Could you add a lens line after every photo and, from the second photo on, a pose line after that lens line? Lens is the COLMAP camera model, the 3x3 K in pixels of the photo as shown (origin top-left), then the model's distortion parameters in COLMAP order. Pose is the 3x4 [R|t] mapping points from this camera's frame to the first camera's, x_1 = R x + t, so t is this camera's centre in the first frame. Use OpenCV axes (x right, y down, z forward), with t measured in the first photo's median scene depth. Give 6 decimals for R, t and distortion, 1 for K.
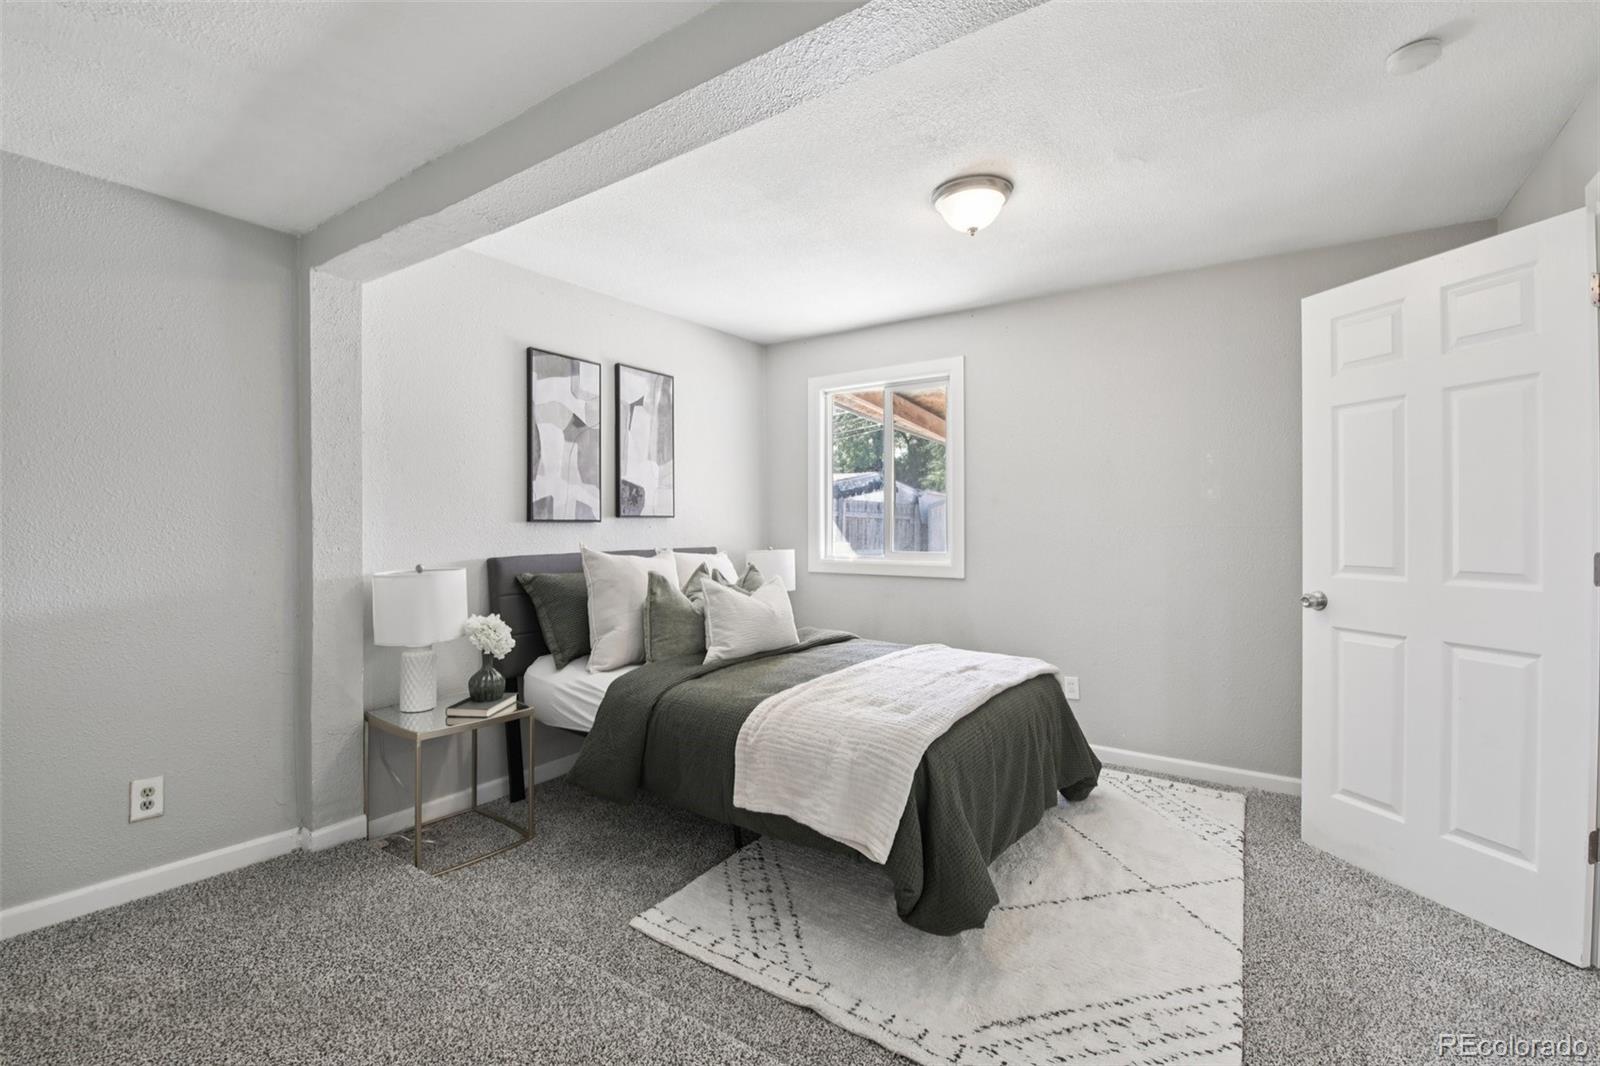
lens RADIAL K [[694.9, 0, 803.4], [0, 694.9, 523.3], [0, 0, 1]] dist [-0.007797, -0.004397]
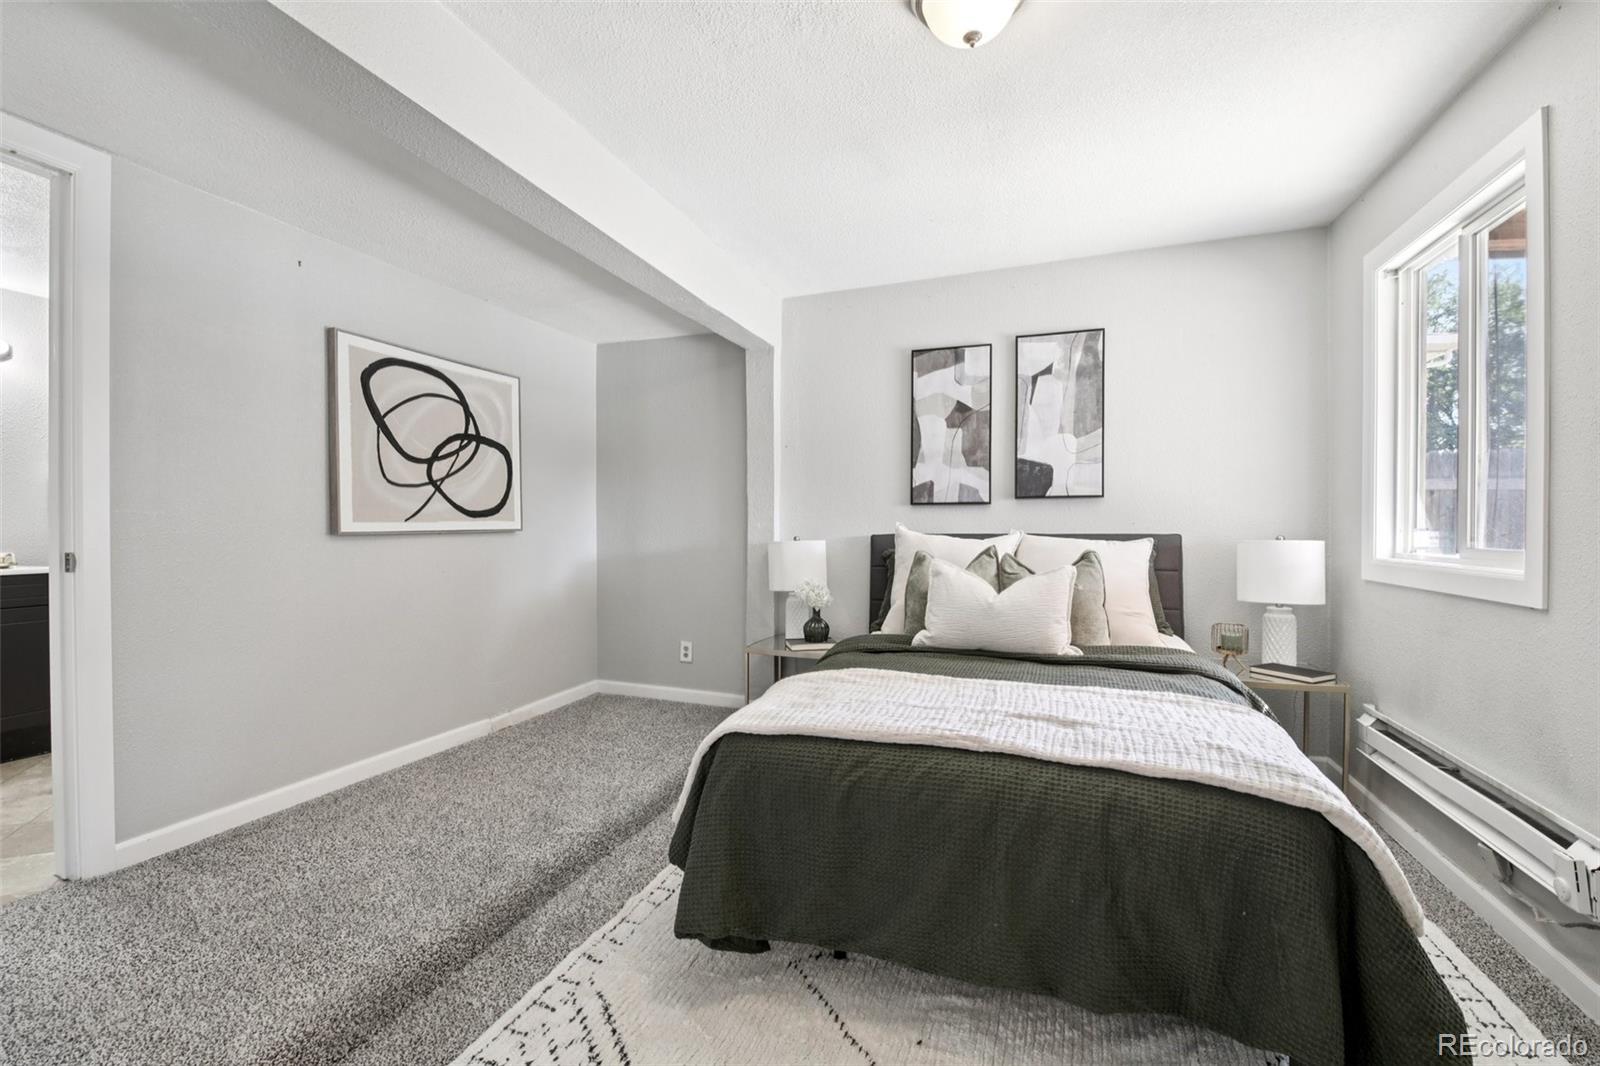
lens RADIAL K [[694.9, 0, 775.7], [0, 694.9, 524.4], [0, 0, 1]] dist [-0.007797, -0.004397]
pose [[0.234296, -0.001428, -0.972164, 0.616143], [0.001569, 0.999998, -0.001091, 0.028603], [0.972164, -0.001270, 0.234298, 0.487494]]
